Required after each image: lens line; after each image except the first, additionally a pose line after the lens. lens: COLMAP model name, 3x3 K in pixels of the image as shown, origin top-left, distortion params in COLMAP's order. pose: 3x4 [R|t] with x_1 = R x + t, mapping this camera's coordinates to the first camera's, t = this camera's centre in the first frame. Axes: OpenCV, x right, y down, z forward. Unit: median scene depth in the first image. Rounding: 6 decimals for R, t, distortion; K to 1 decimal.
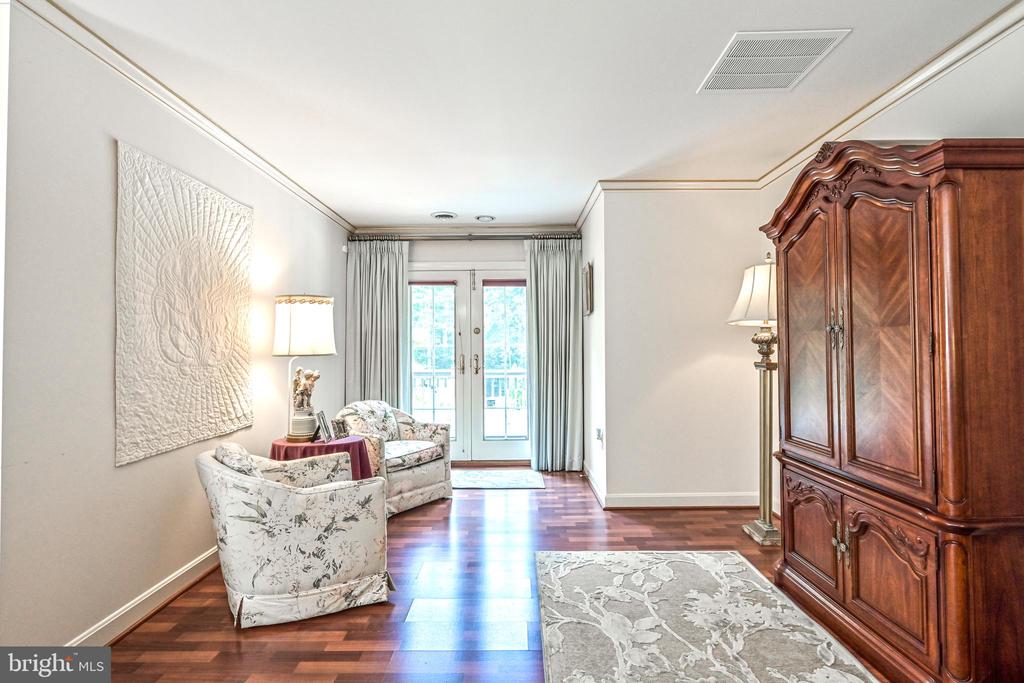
lens RADIAL K [[489.1, 0, 514.2], [0, 489.1, 338.8], [0, 0, 1]] dist [0.001159, -0.000522]
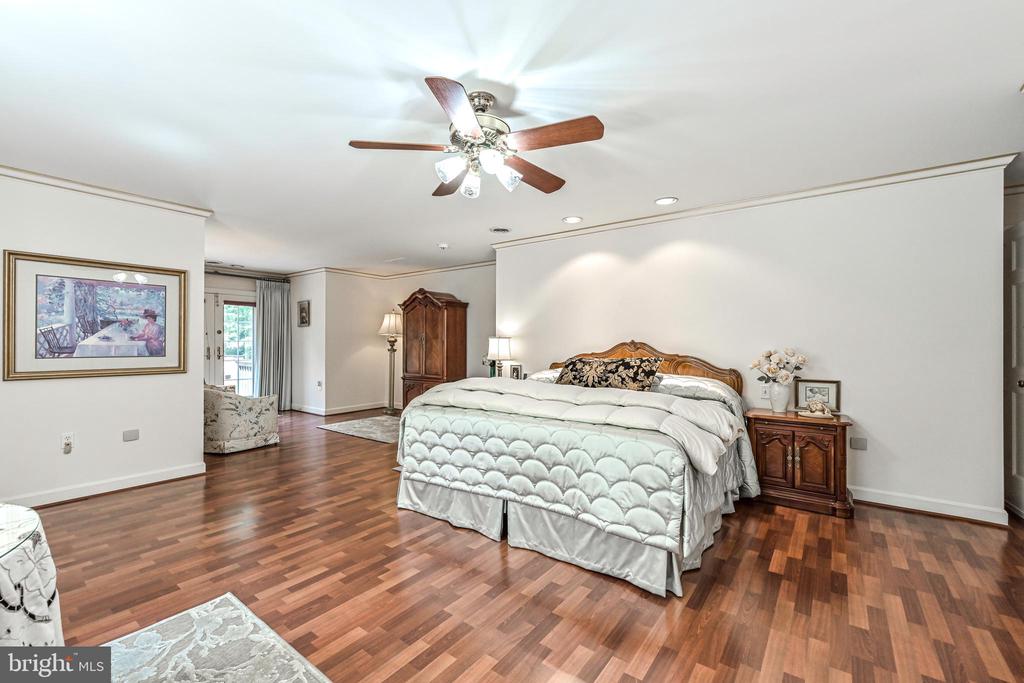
lens RADIAL K [[440.1, 0, 514.6], [0, 440.1, 344.1], [0, 0, 1]] dist [-0.000104, -0.000009]
pose [[0.609869, 0.014078, 0.792377, -1.006638], [-0.020591, 0.999786, -0.001914, 0.009857], [-0.792235, -0.015149, 0.610029, -1.033092]]
